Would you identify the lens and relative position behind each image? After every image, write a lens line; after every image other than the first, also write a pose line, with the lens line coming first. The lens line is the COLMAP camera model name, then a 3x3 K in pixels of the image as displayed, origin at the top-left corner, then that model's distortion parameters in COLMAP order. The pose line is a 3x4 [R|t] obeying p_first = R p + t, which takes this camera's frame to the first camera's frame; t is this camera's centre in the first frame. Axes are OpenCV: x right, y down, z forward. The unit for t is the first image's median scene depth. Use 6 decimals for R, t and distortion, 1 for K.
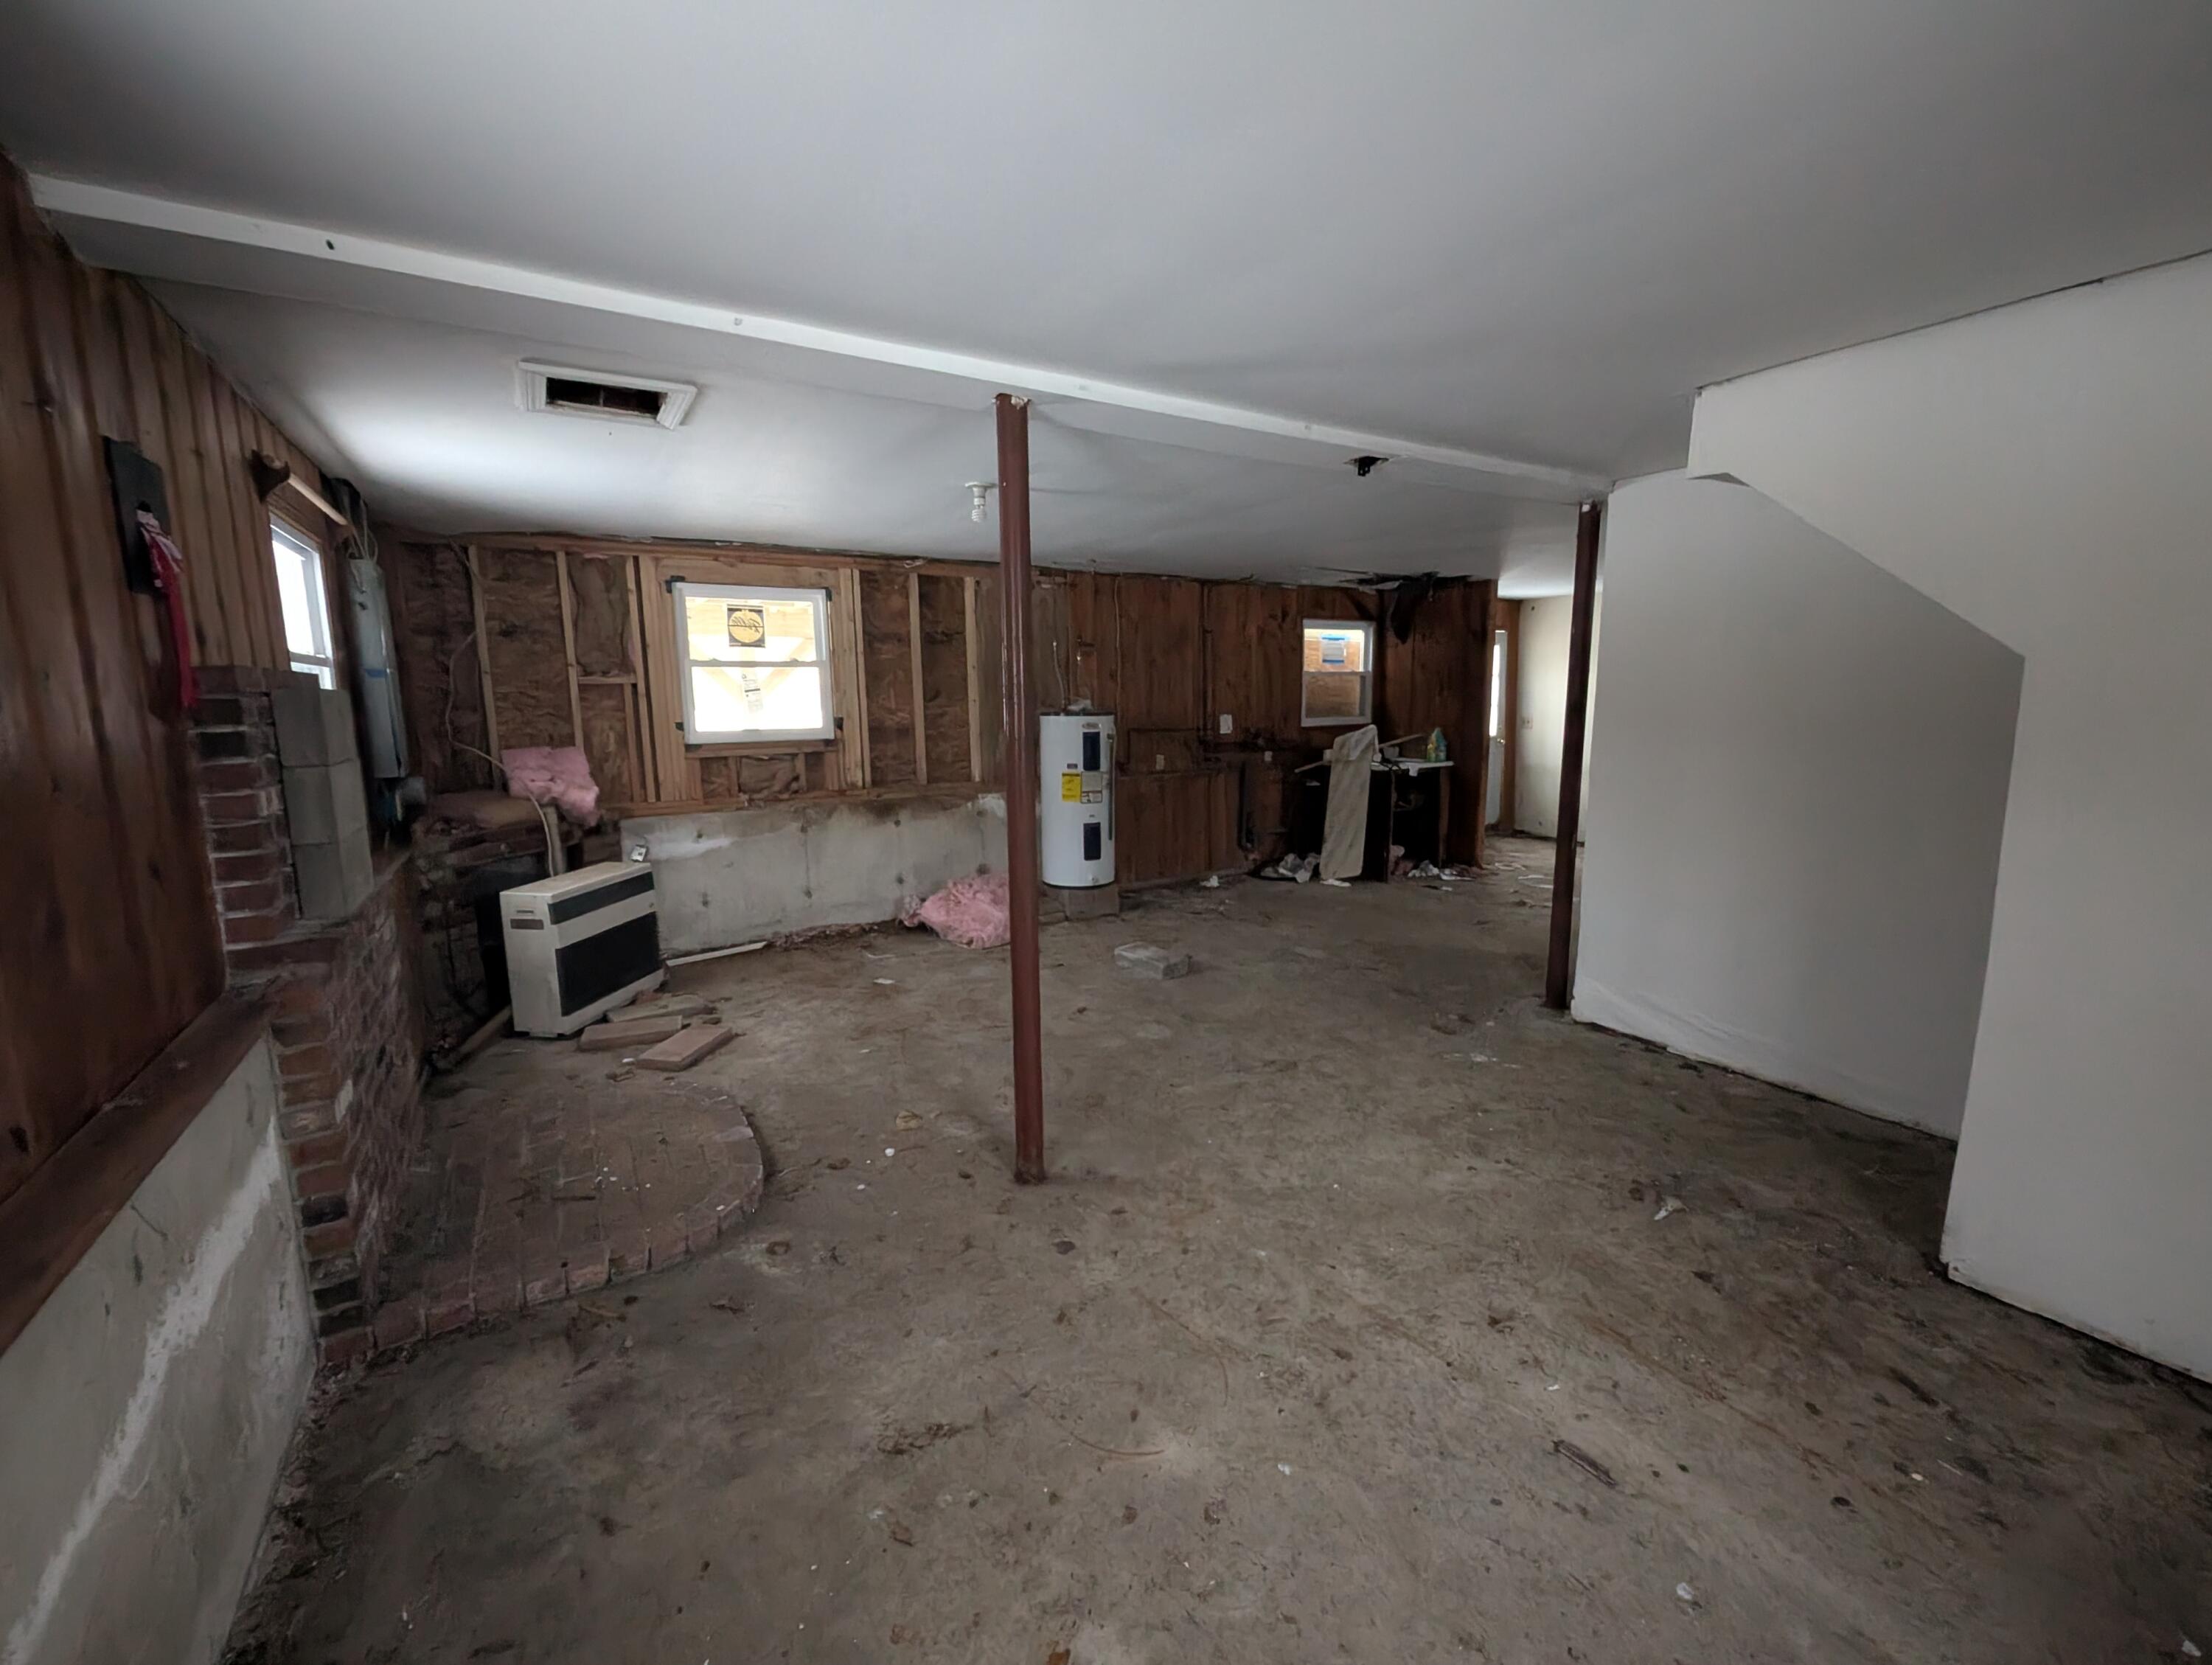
lens RADIAL K [[913.9, 0, 1108.5], [0, 913.9, 833.6], [0, 0, 1]] dist [0.004910, -0.001123]
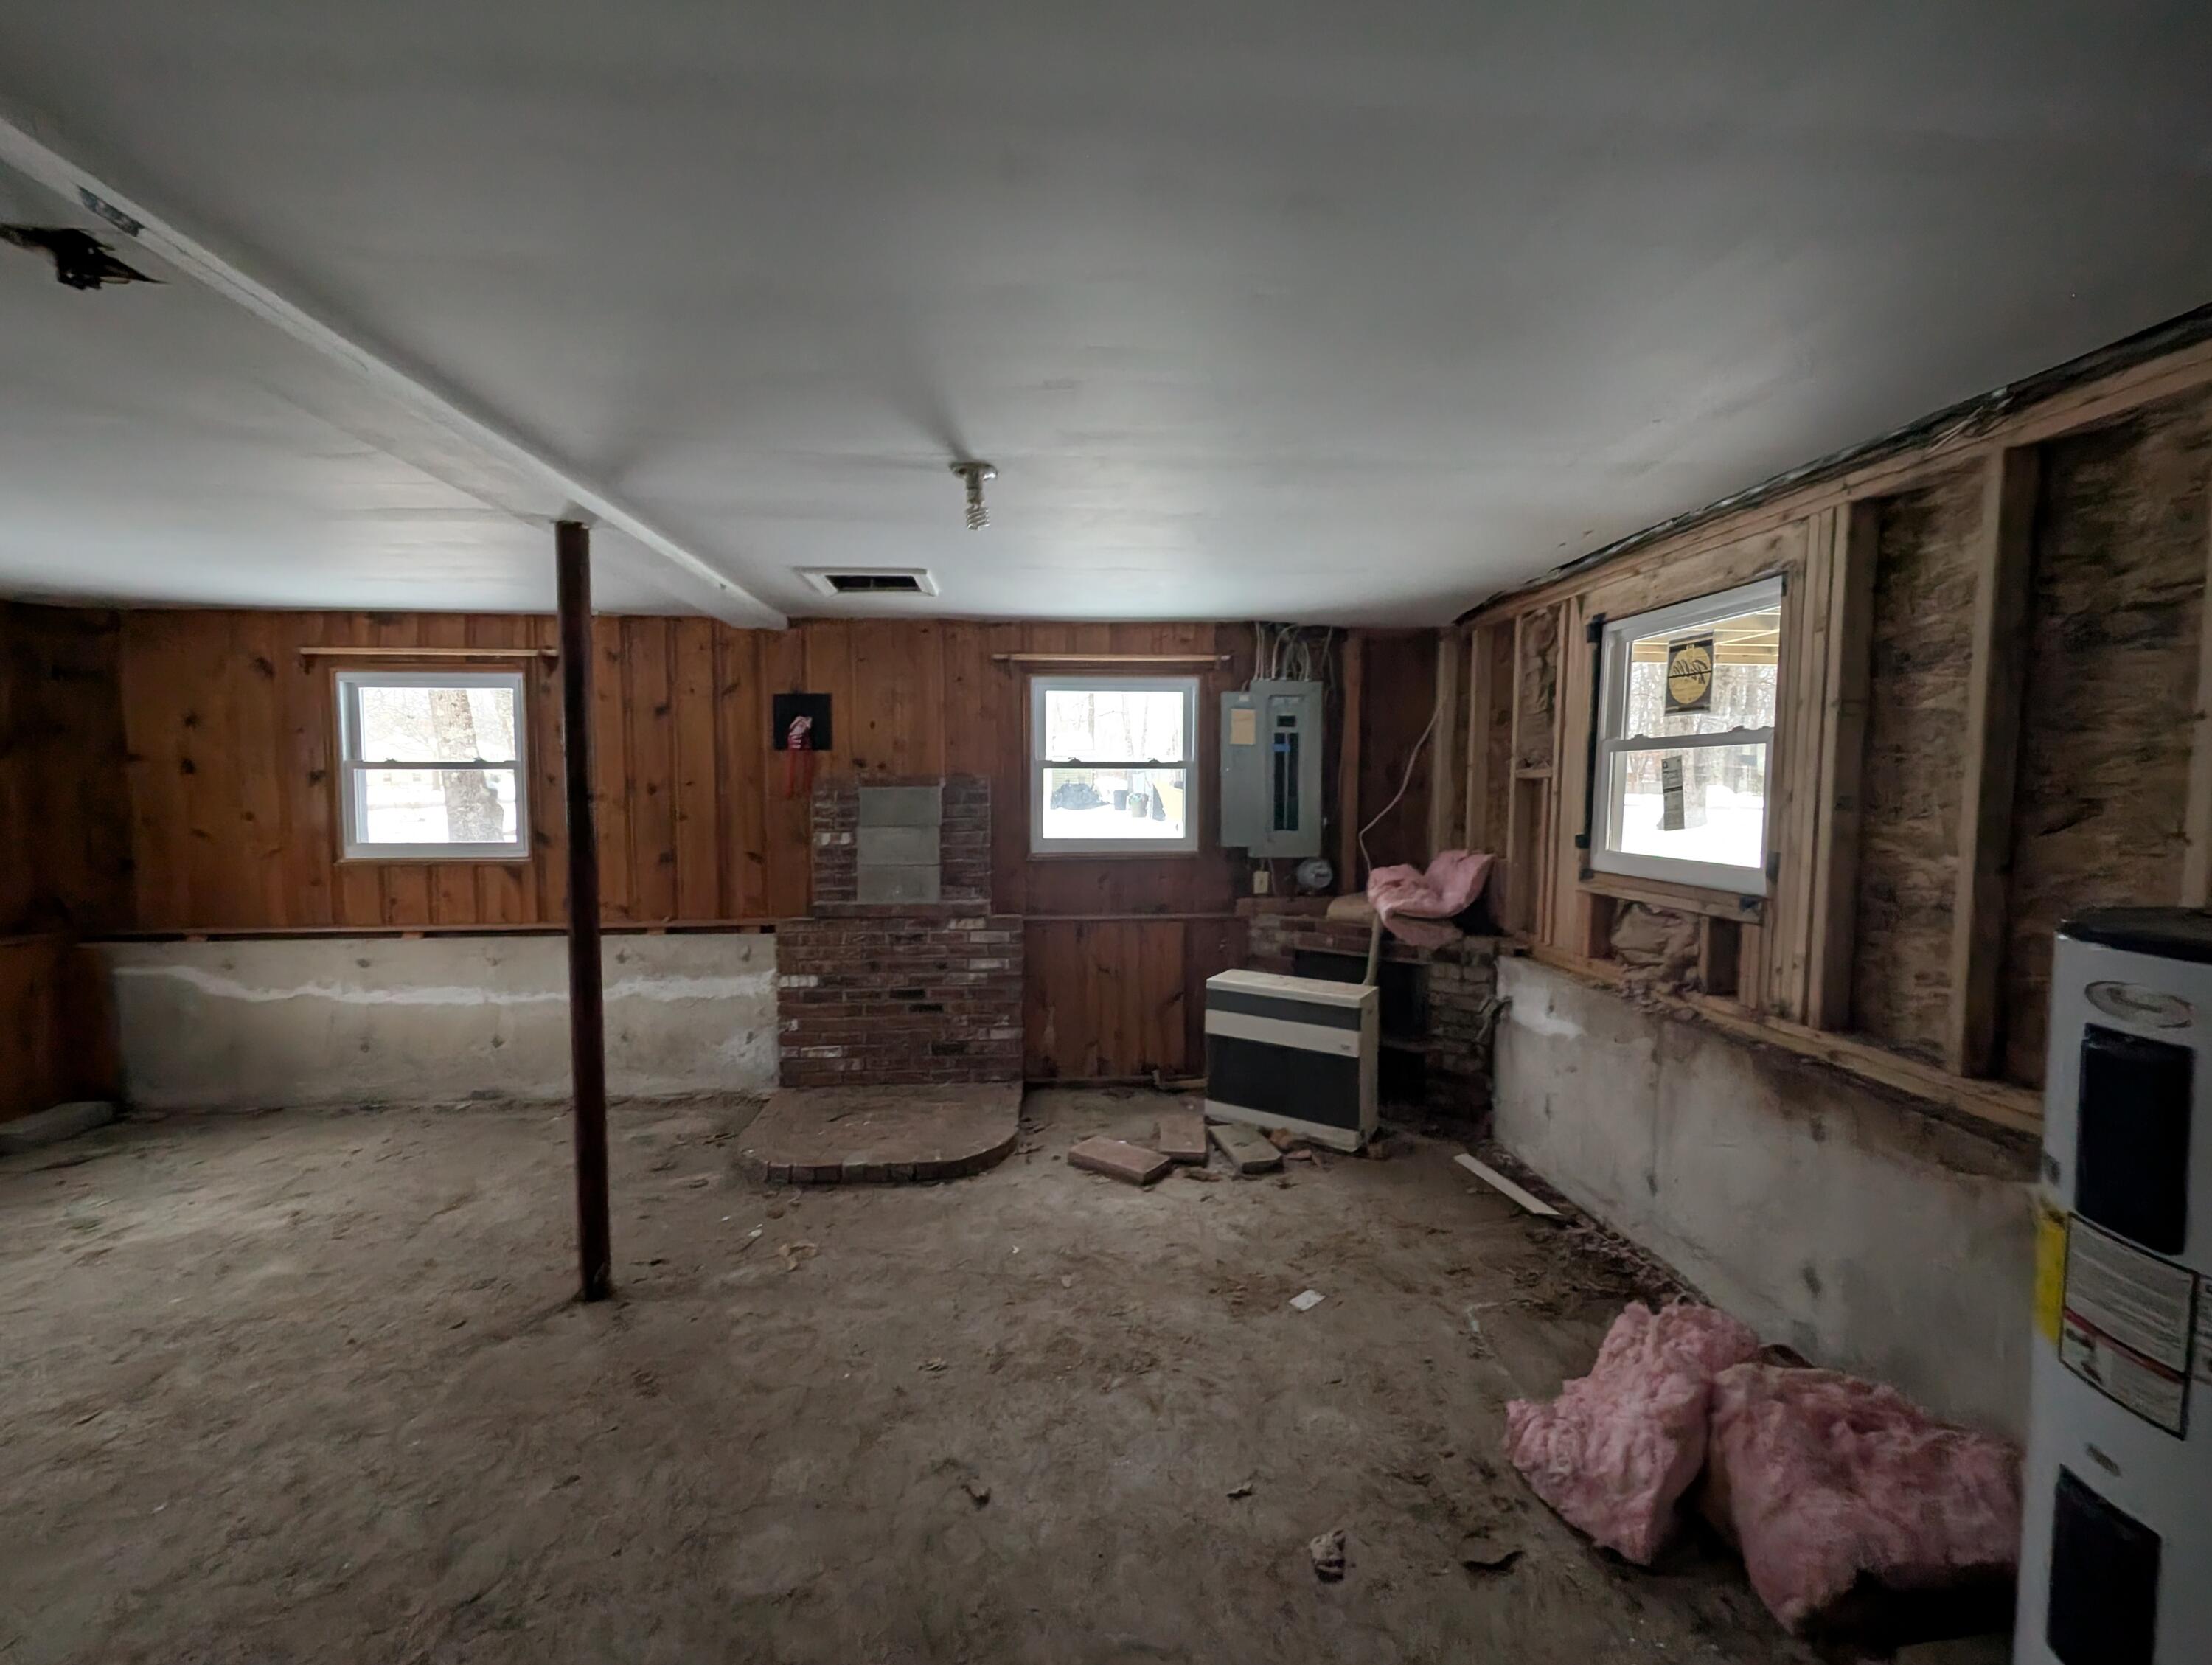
lens RADIAL K [[913.9, 0, 1108.1], [0, 913.9, 834.9], [0, 0, 1]] dist [0.004910, -0.001123]
pose [[-0.454614, 0.061616, -0.888555, 0.286608], [-0.132937, 0.981736, 0.136093, -0.175571], [0.880712, 0.179992, -0.438120, 1.040965]]
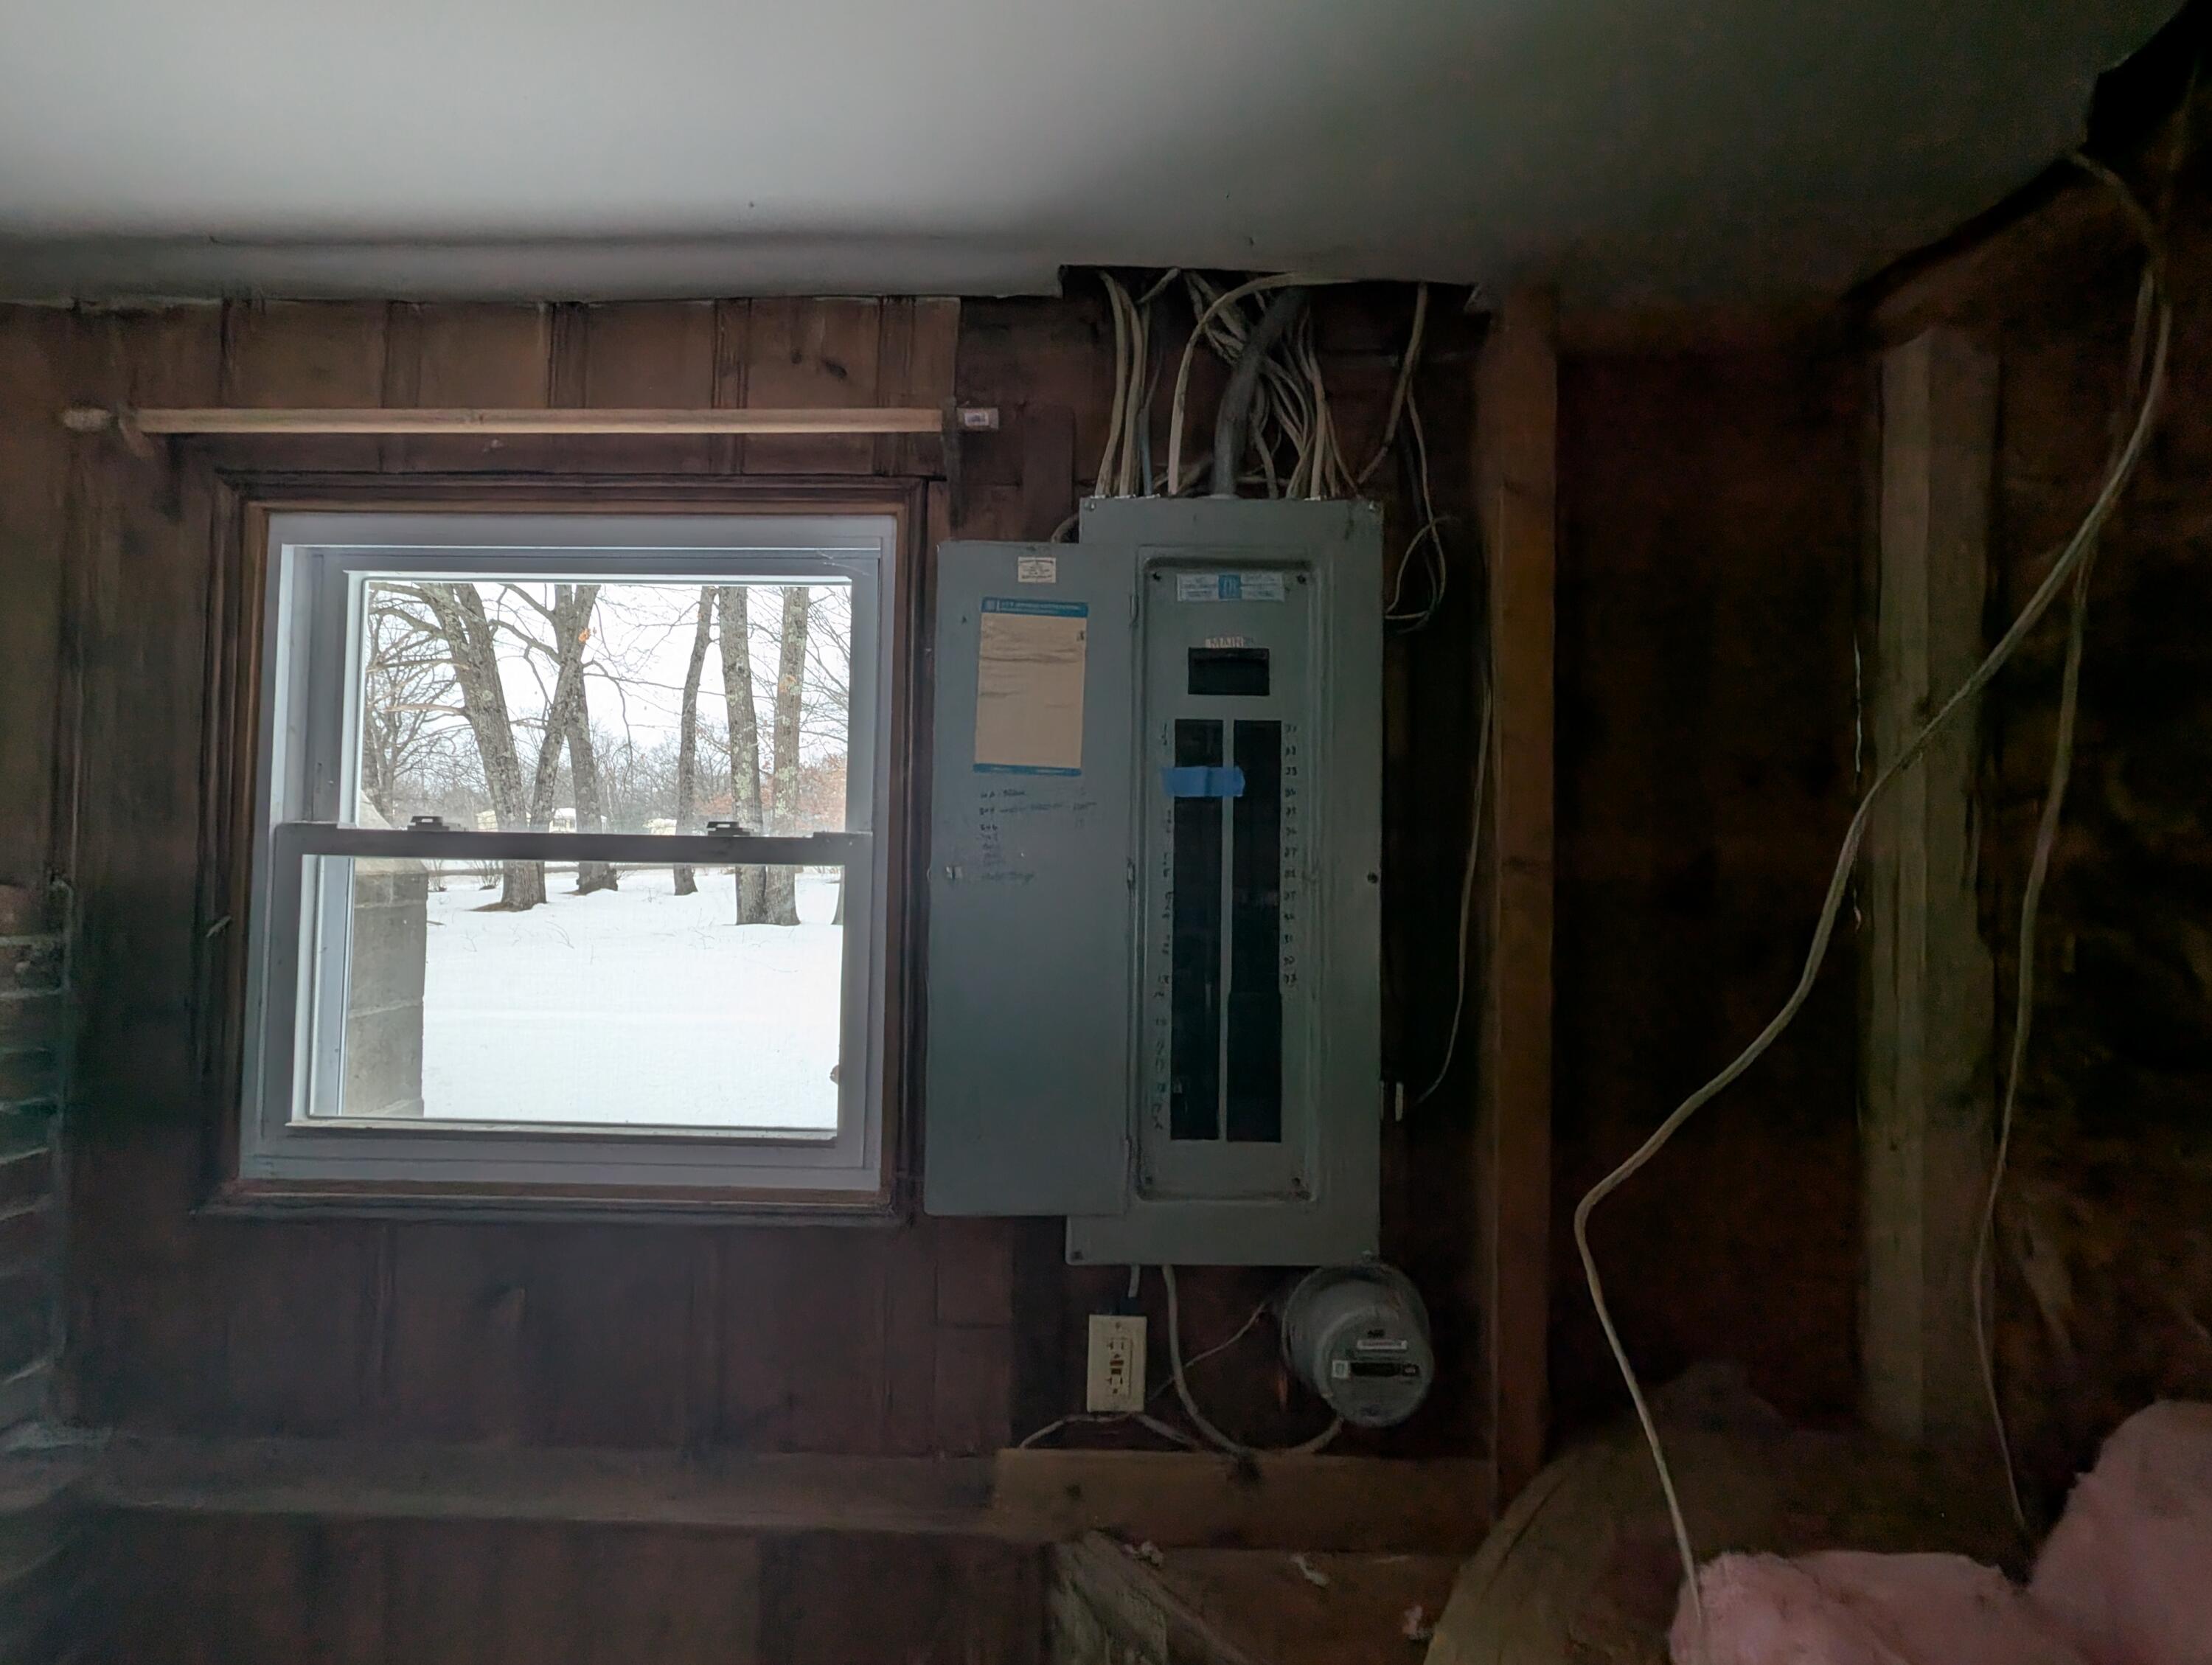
lens RADIAL K [[913.9, 0, 1105.7], [0, 913.9, 825.4], [0, 0, 1]] dist [0.004910, -0.001123]
pose [[-0.551029, -0.029583, -0.833962, -0.423231], [-0.143015, 0.987933, 0.059450, -0.158976], [0.822140, 0.152028, -0.548611, 0.876044]]
